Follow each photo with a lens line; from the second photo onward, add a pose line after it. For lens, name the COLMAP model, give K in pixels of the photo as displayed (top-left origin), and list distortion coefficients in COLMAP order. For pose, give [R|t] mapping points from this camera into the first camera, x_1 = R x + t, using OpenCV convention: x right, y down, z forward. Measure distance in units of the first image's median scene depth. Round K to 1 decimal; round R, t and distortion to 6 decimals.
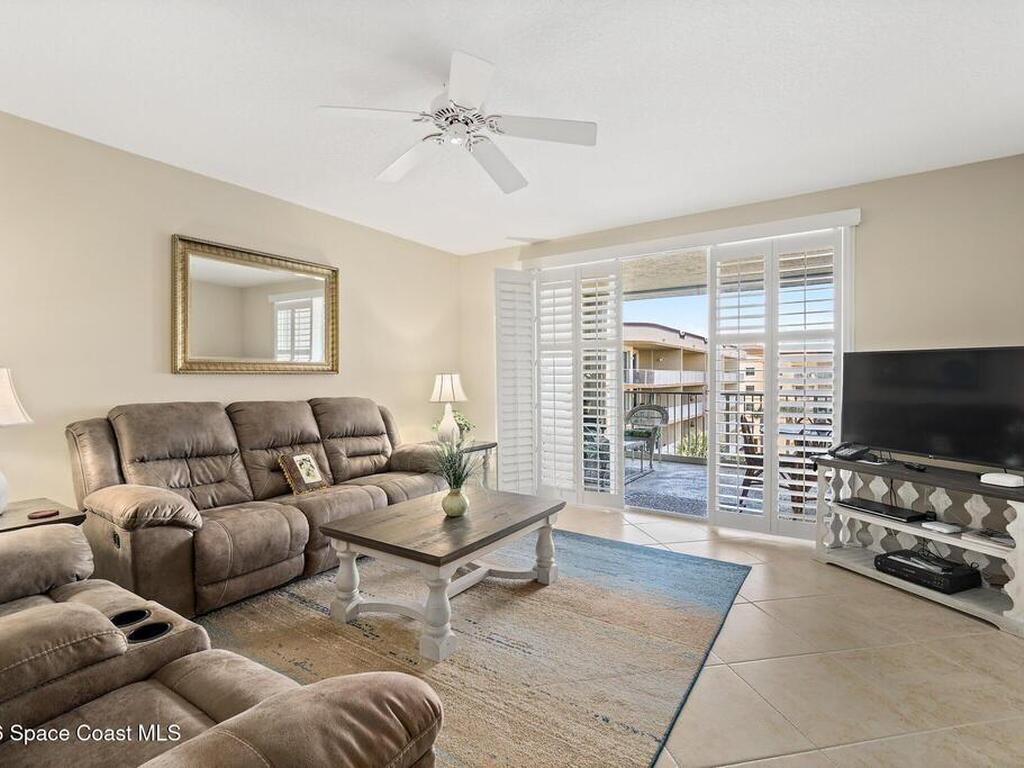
lens RADIAL K [[503.1, 0, 517.9], [0, 503.1, 386.7], [0, 0, 1]] dist [-0.003188, -0.001624]
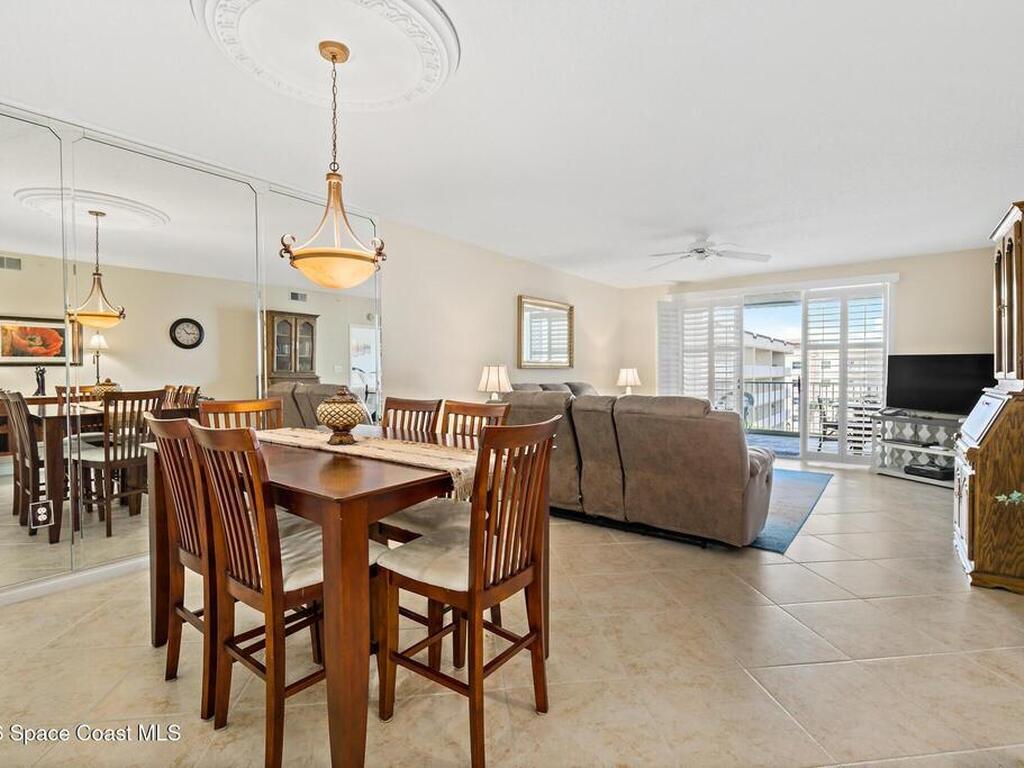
lens RADIAL K [[503.1, 0, 510.5], [0, 503.1, 386.5], [0, 0, 1]] dist [-0.003188, -0.001624]
pose [[0.996659, 0.000237, -0.081671, -0.431608], [0.001036, 0.999879, 0.015545, 0.009044], [0.081665, -0.015578, 0.996538, -0.705849]]
